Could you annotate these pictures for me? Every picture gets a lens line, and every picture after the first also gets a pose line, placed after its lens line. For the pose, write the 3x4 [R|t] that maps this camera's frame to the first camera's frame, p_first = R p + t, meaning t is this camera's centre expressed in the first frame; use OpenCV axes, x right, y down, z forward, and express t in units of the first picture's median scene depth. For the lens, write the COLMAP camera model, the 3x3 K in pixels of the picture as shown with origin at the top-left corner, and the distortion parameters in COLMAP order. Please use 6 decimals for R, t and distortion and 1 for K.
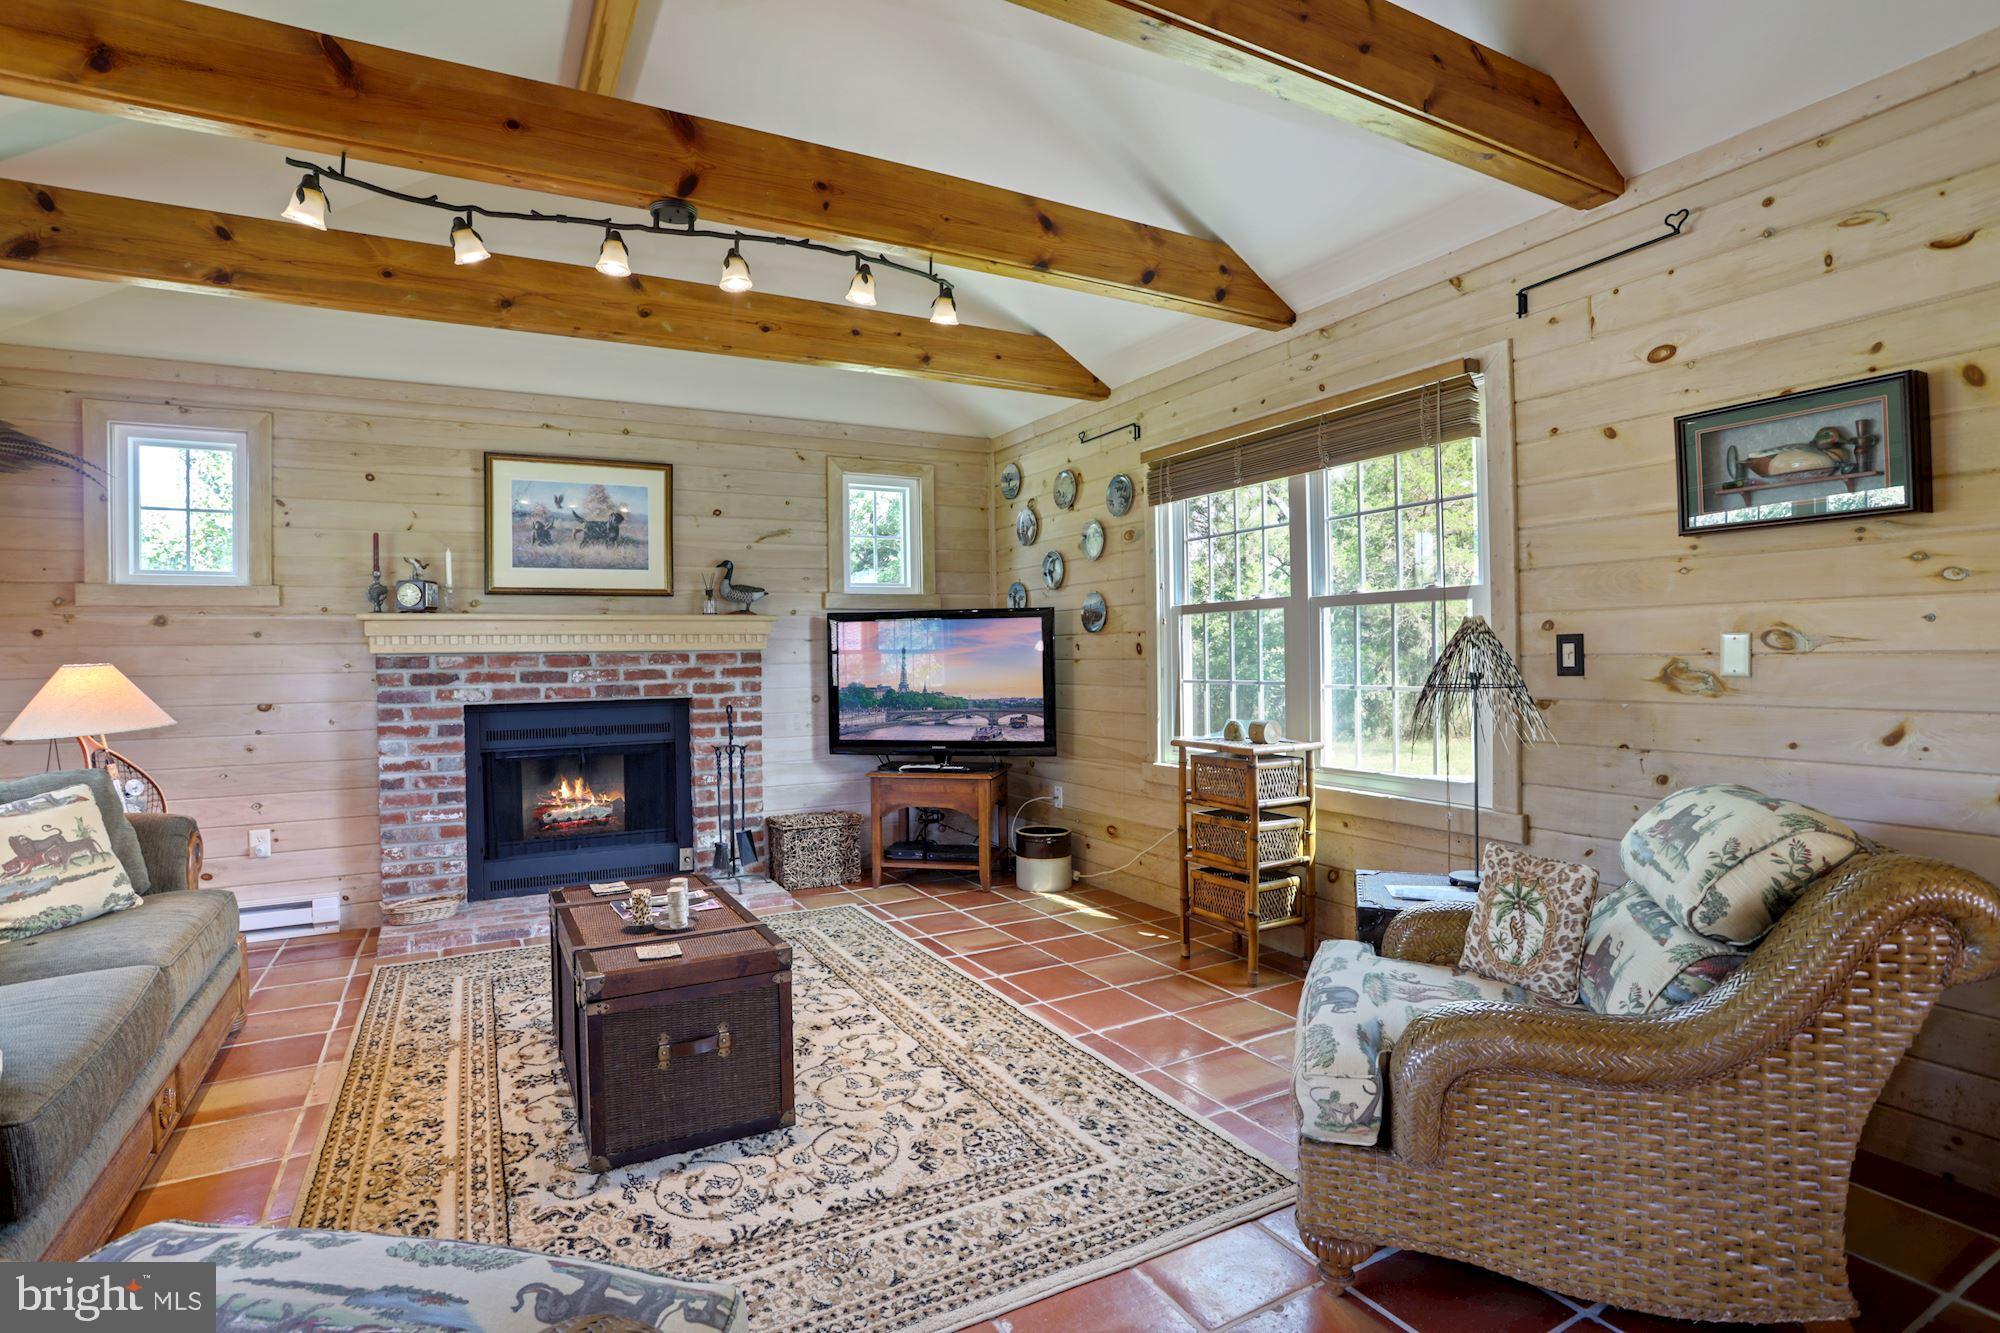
lens RADIAL K [[983.0, 0, 988.0], [0, 983.0, 654.6], [0, 0, 1]] dist [-0.063565, 0.015415]
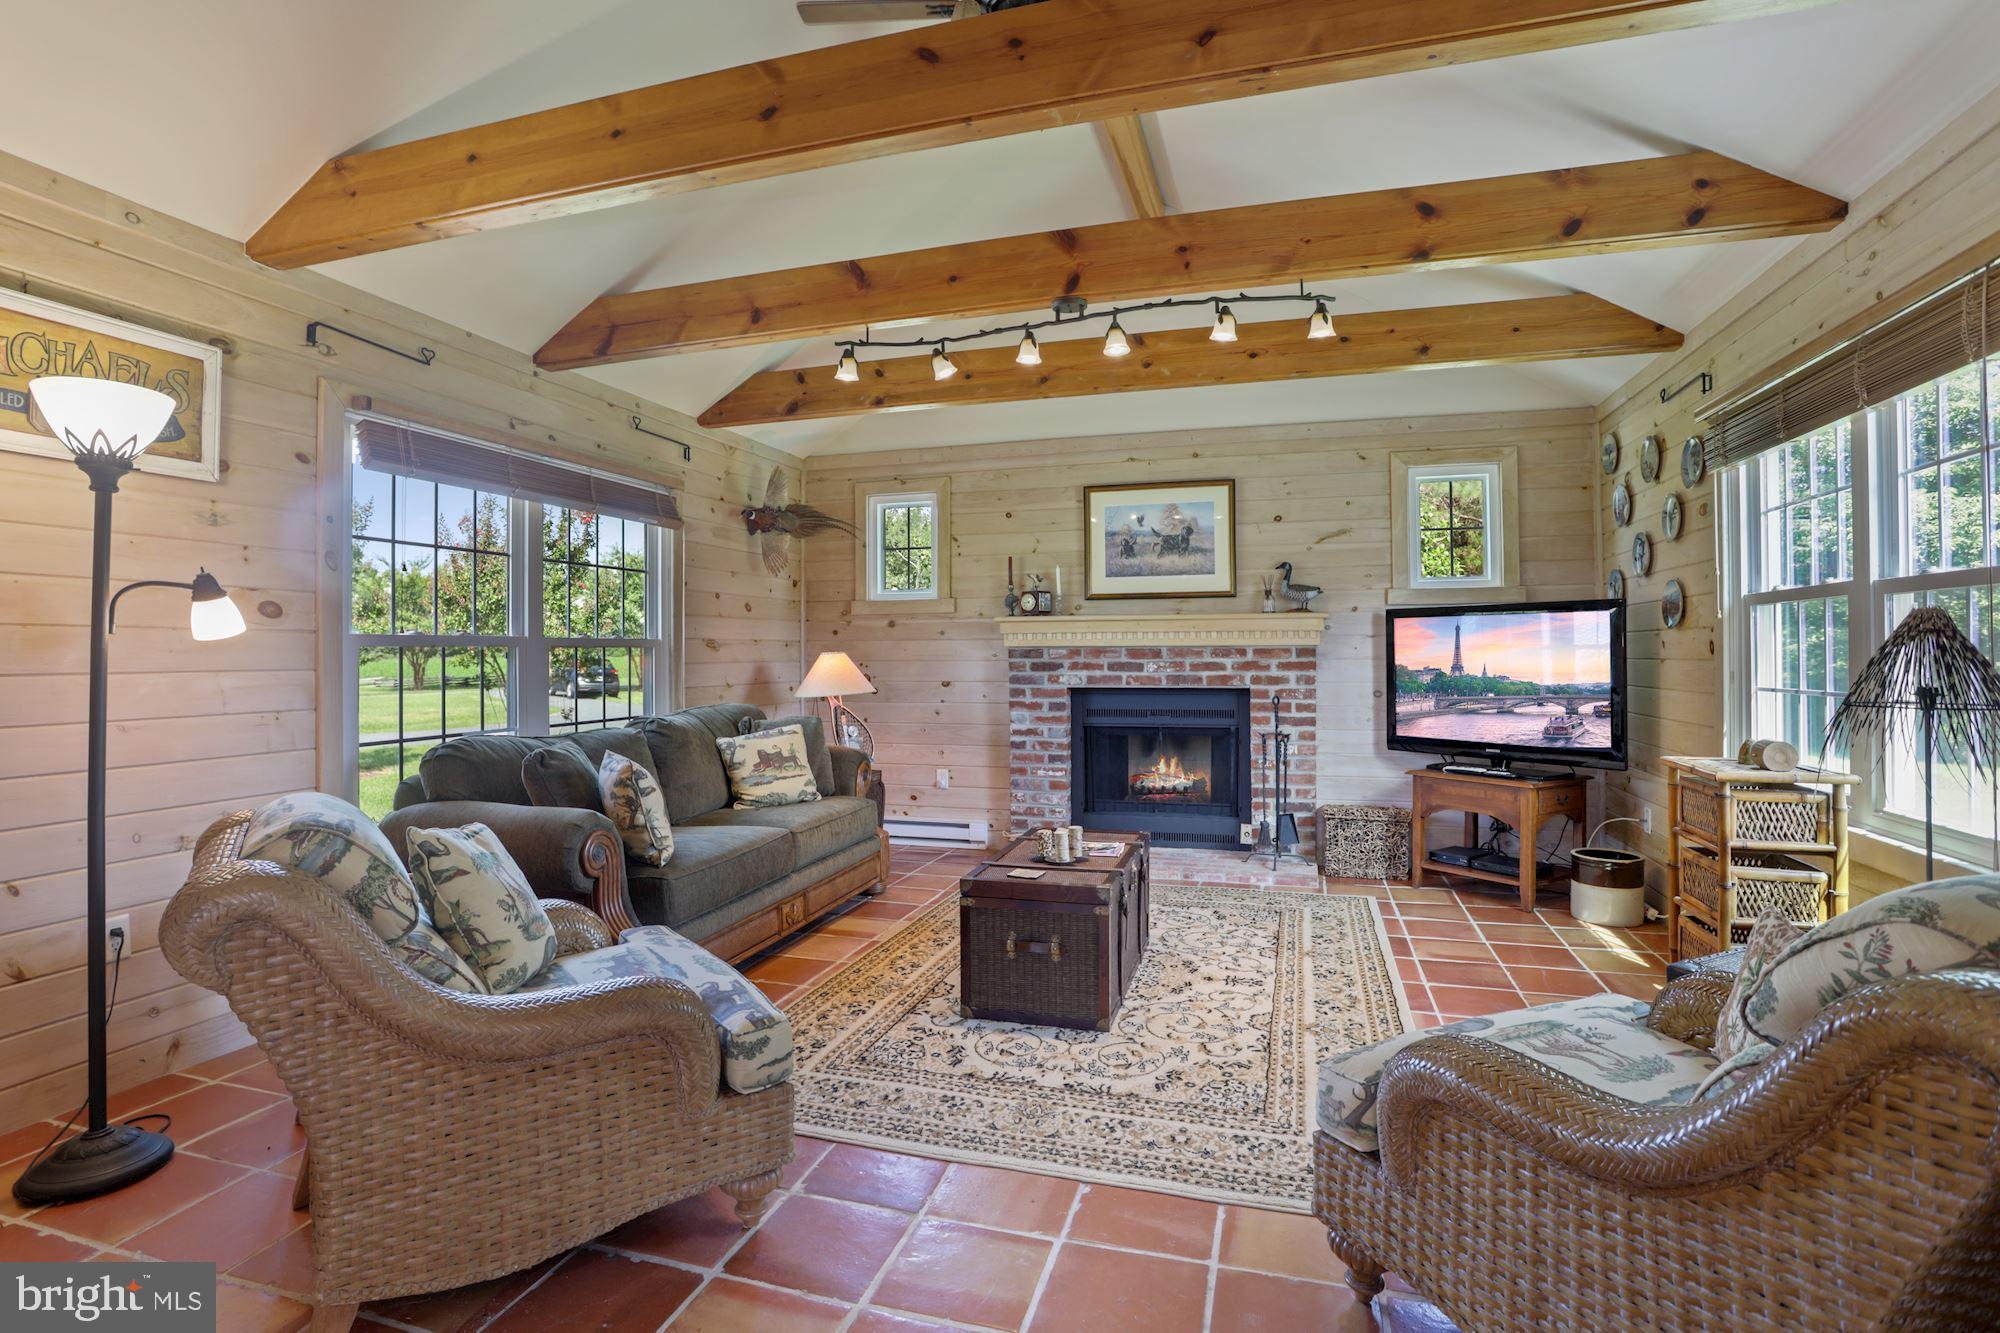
lens RADIAL K [[983.0, 0, 967.0], [0, 983.0, 647.6], [0, 0, 1]] dist [-0.063565, 0.015415]
pose [[0.688459, 0.007941, -0.725232, 0.407475], [-0.006901, 0.999967, 0.004398, -0.006794], [0.725242, 0.001977, 0.688491, 0.007552]]
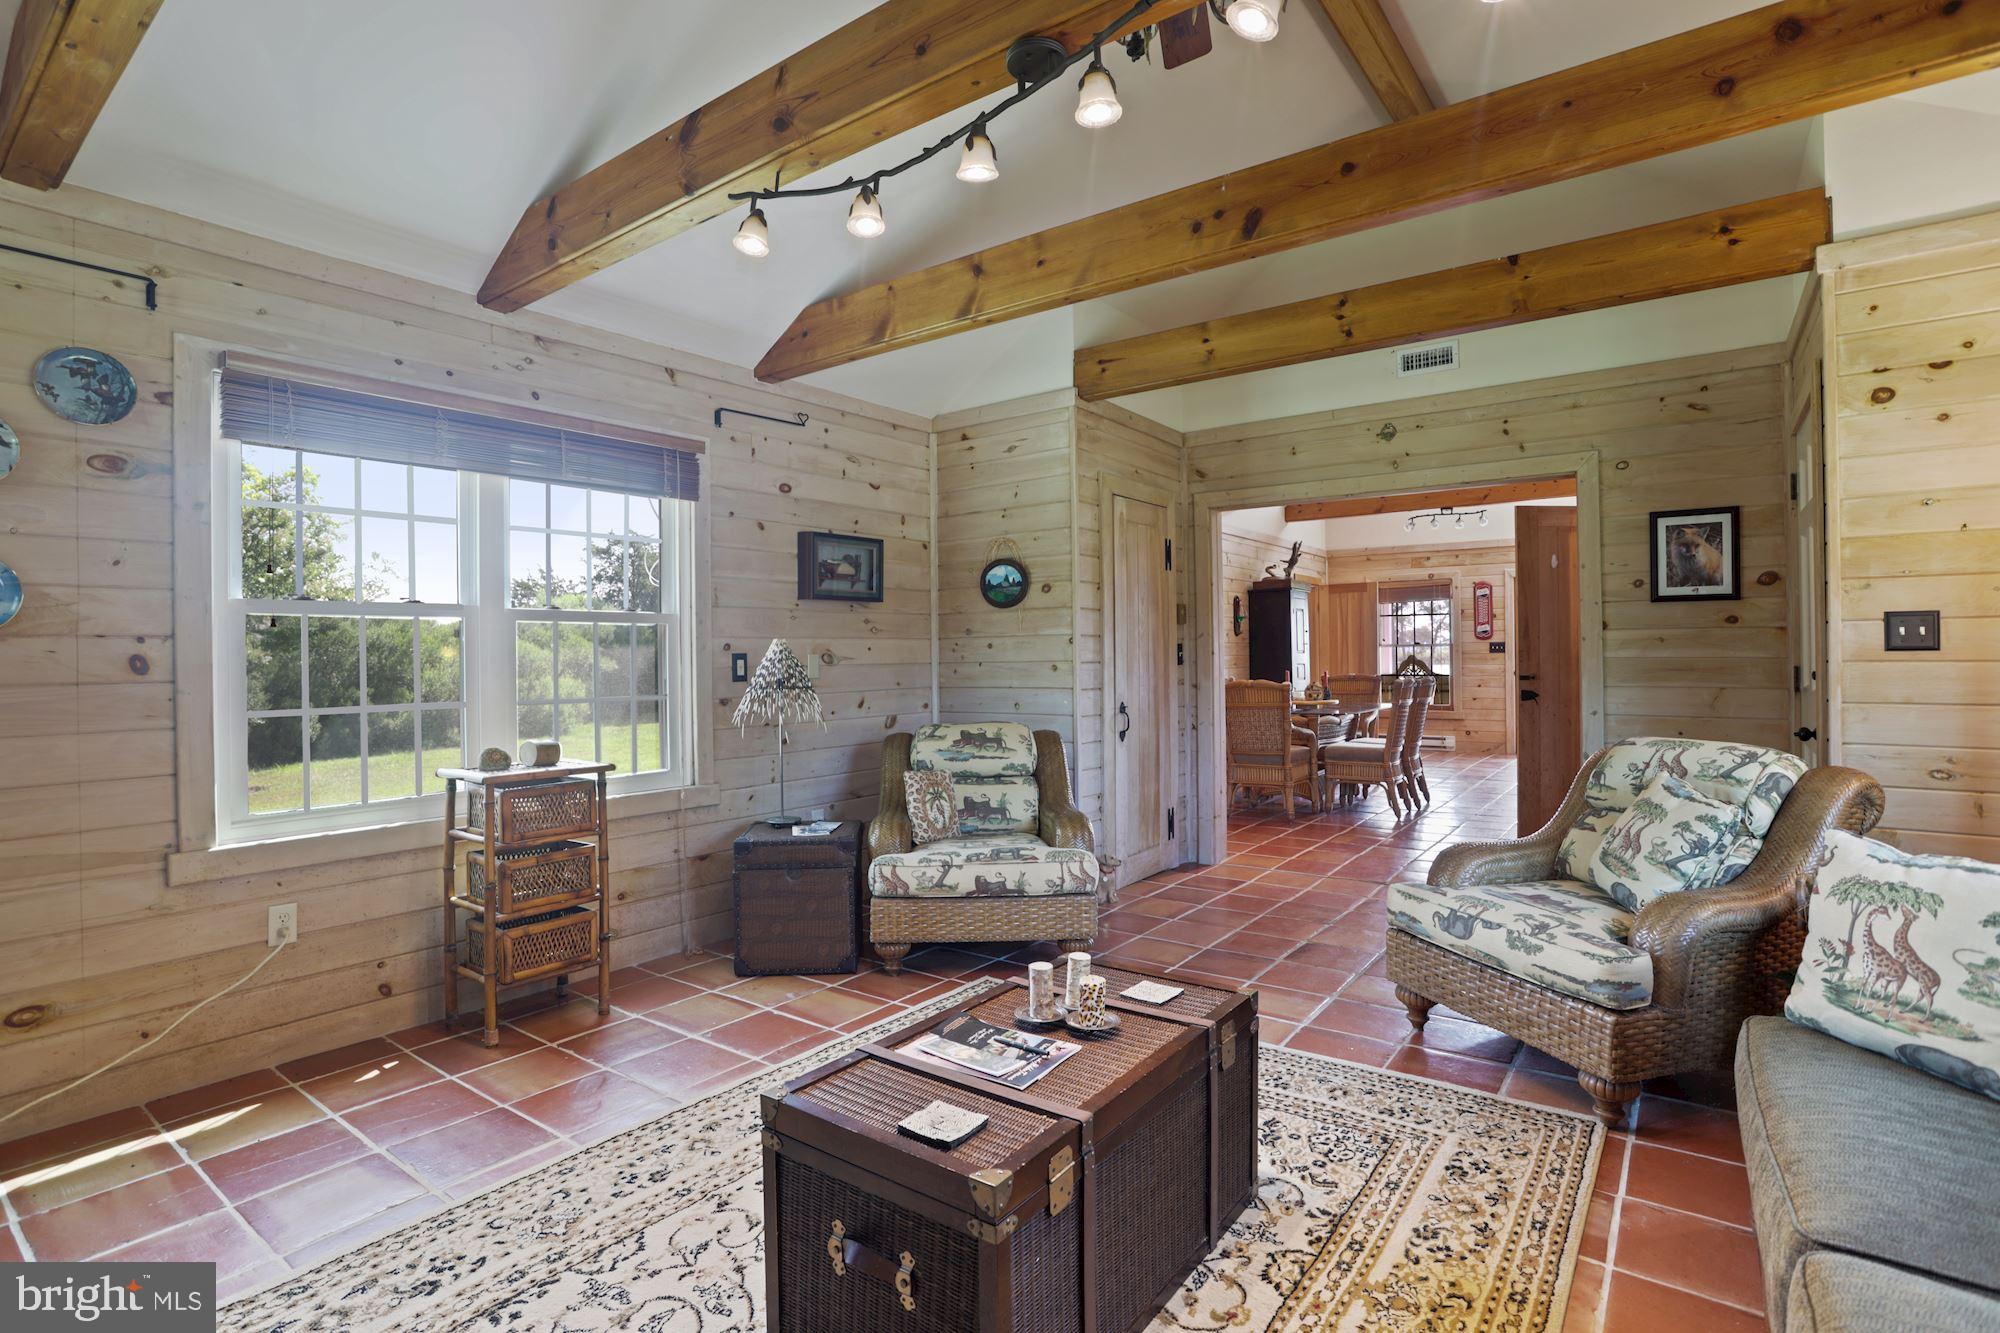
lens RADIAL K [[983.0, 0, 984.2], [0, 983.0, 660.5], [0, 0, 1]] dist [-0.063565, 0.015415]
pose [[-0.419061, 0.014627, 0.907840, -0.759268], [0.017638, 0.999813, -0.007967, 0.006580], [-0.907787, 0.012673, -0.419240, 1.057702]]
